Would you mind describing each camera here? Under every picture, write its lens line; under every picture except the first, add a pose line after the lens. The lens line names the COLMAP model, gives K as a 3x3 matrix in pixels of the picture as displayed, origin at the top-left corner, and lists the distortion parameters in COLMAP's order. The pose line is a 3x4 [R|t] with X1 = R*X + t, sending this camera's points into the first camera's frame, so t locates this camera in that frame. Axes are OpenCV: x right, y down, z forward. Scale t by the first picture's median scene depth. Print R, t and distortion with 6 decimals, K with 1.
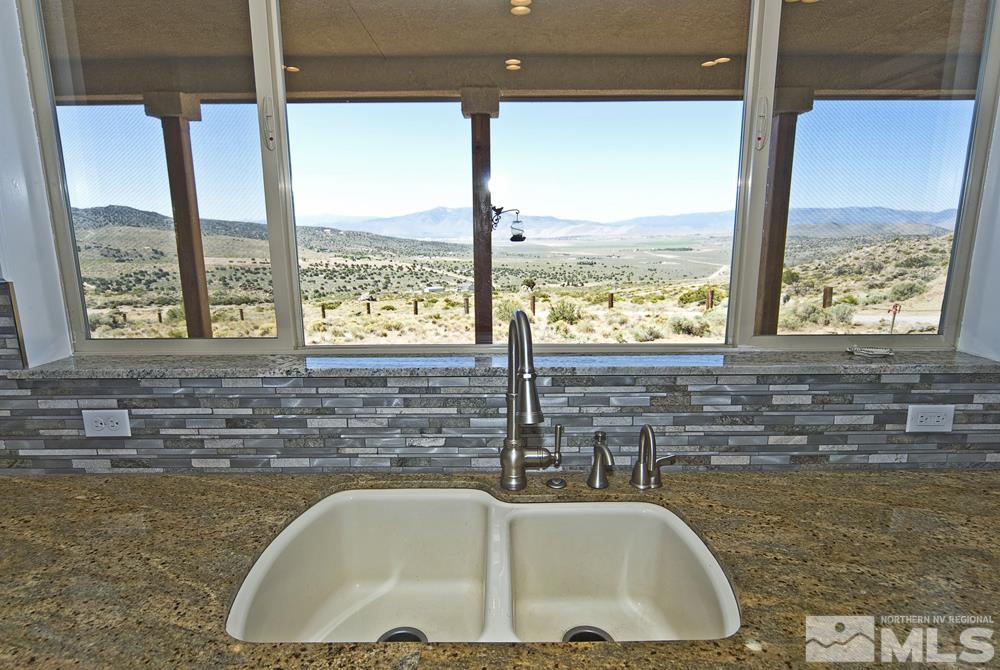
lens RADIAL K [[538.5, 0, 497.7], [0, 538.5, 332.7], [0, 0, 1]] dist [-0.017882, 0.002659]
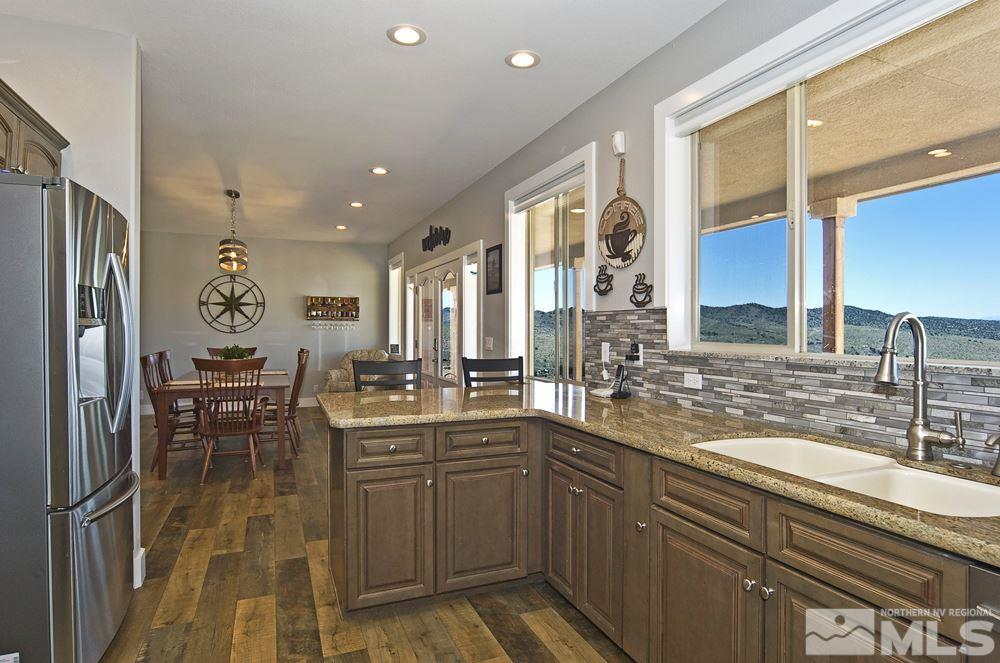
lens RADIAL K [[540.5, 0, 505.2], [0, 540.5, 334.0], [0, 0, 1]] dist [-0.010152, -0.000255]
pose [[0.394066, 0.013412, -0.918984, 0.769233], [-0.177567, 0.982166, -0.061808, 0.241388], [0.901766, 0.187538, 0.389420, -0.386298]]
